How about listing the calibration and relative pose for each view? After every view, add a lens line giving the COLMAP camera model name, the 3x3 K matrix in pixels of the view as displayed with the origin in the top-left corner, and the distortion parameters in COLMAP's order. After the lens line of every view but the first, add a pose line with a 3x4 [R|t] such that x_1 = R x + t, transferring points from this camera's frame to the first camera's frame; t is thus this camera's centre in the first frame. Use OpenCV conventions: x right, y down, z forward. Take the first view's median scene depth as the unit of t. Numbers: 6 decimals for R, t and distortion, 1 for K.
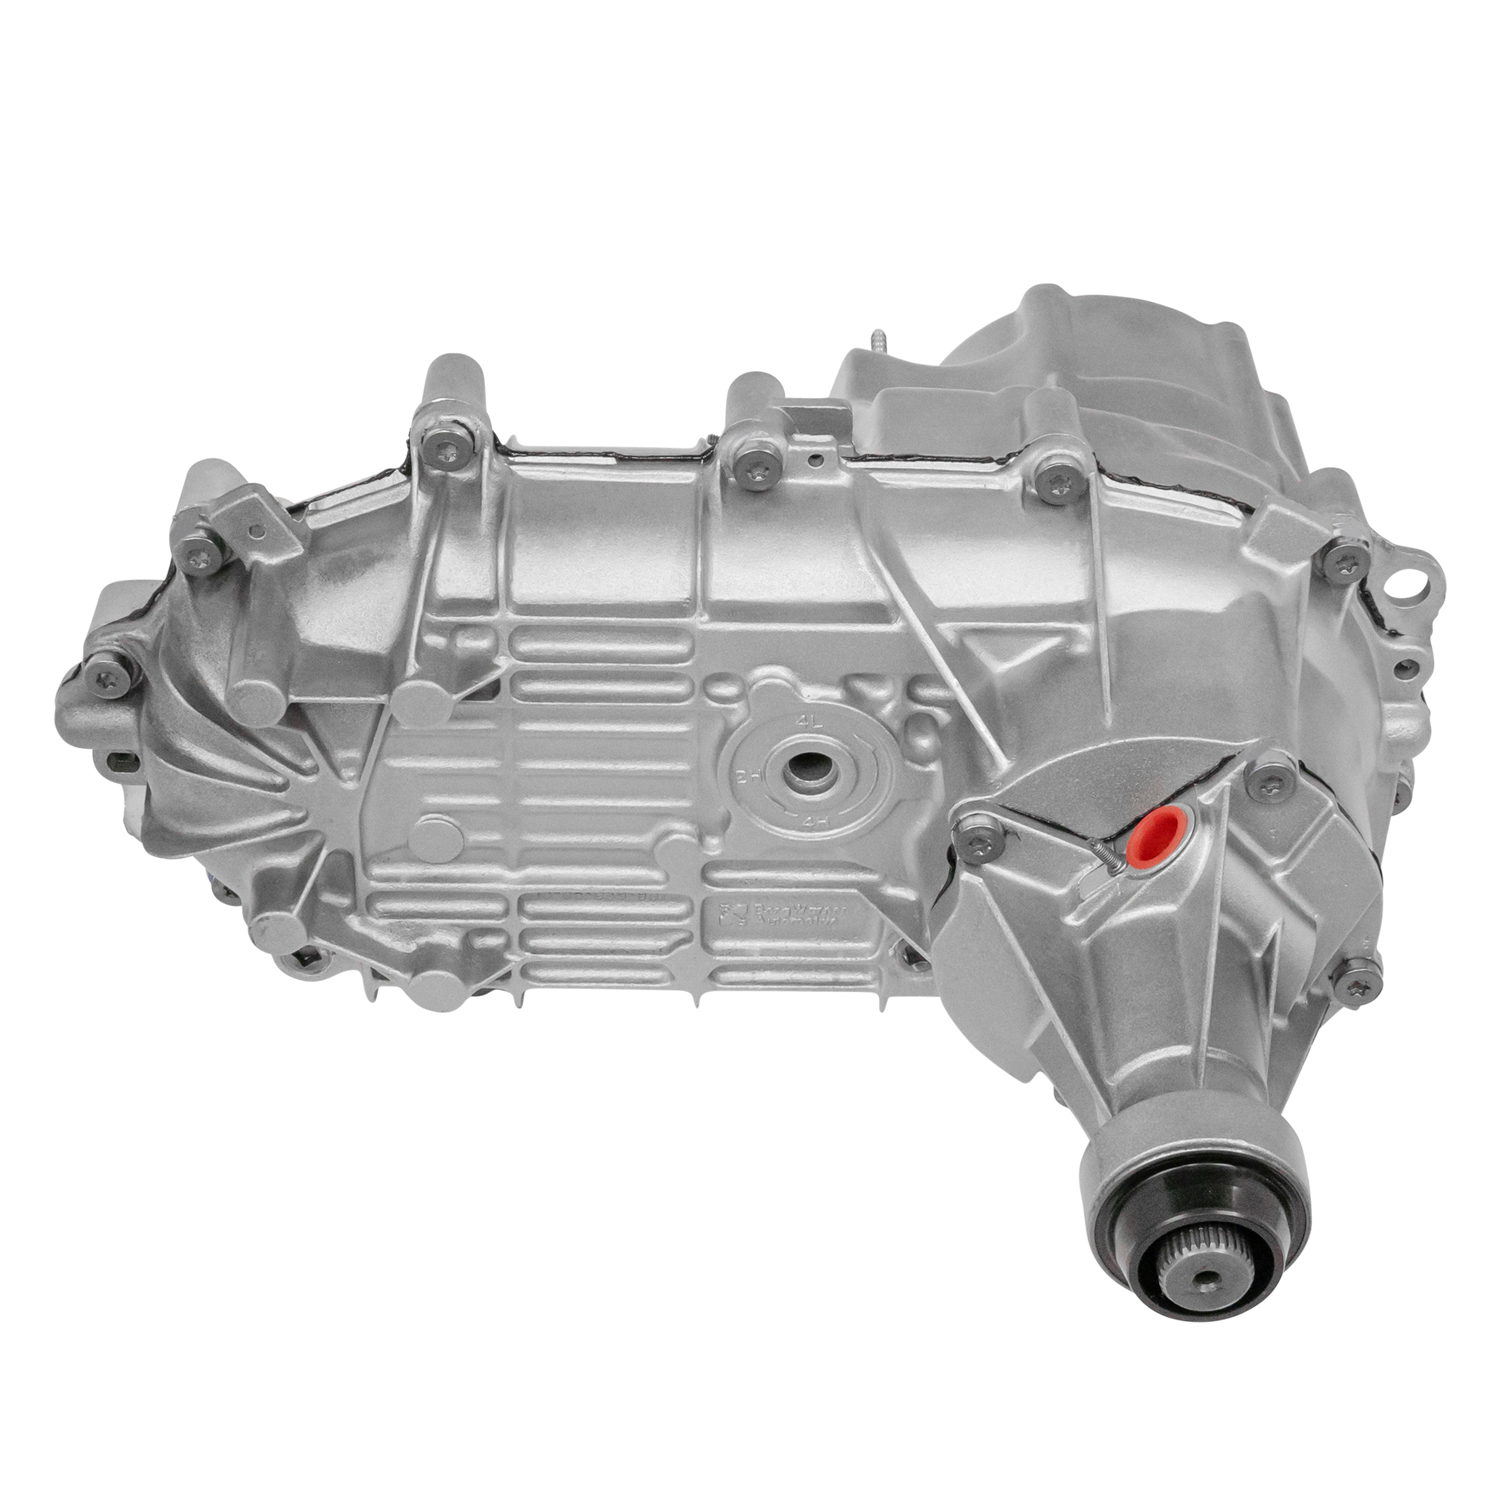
lens RADIAL K [[2046.6, 0, 763.5], [0, 2046.6, 750.1], [0, 0, 1]] dist [0.088312, 0.000000]
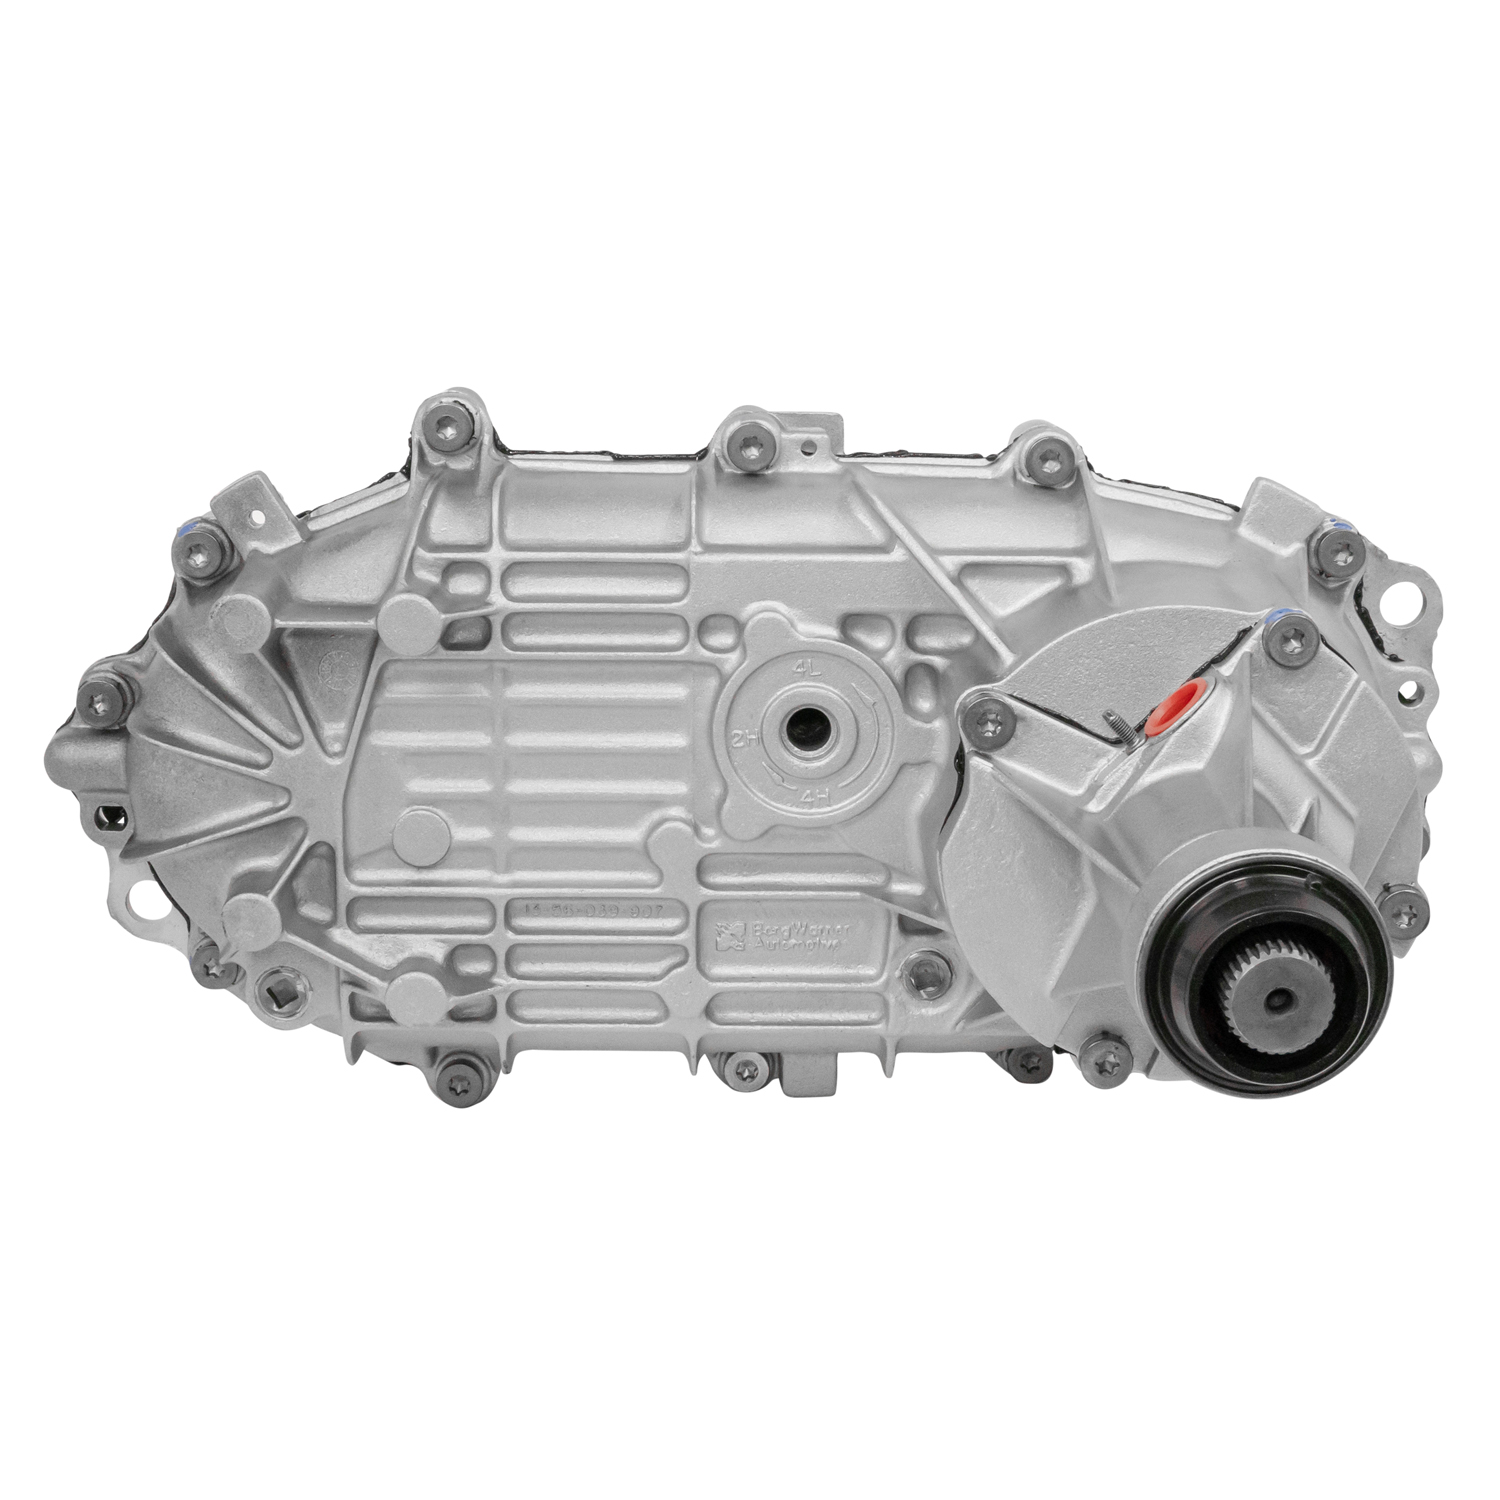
lens RADIAL K [[1878.6, 0, 733.6], [0, 1878.6, 750.0], [0, 0, 1]] dist [0.111532, 0.000000]
pose [[0.999879, -0.011124, -0.010835, -0.003137], [0.007502, 0.956963, -0.290112, 0.271266], [0.013596, 0.289996, 0.956931, 0.145224]]
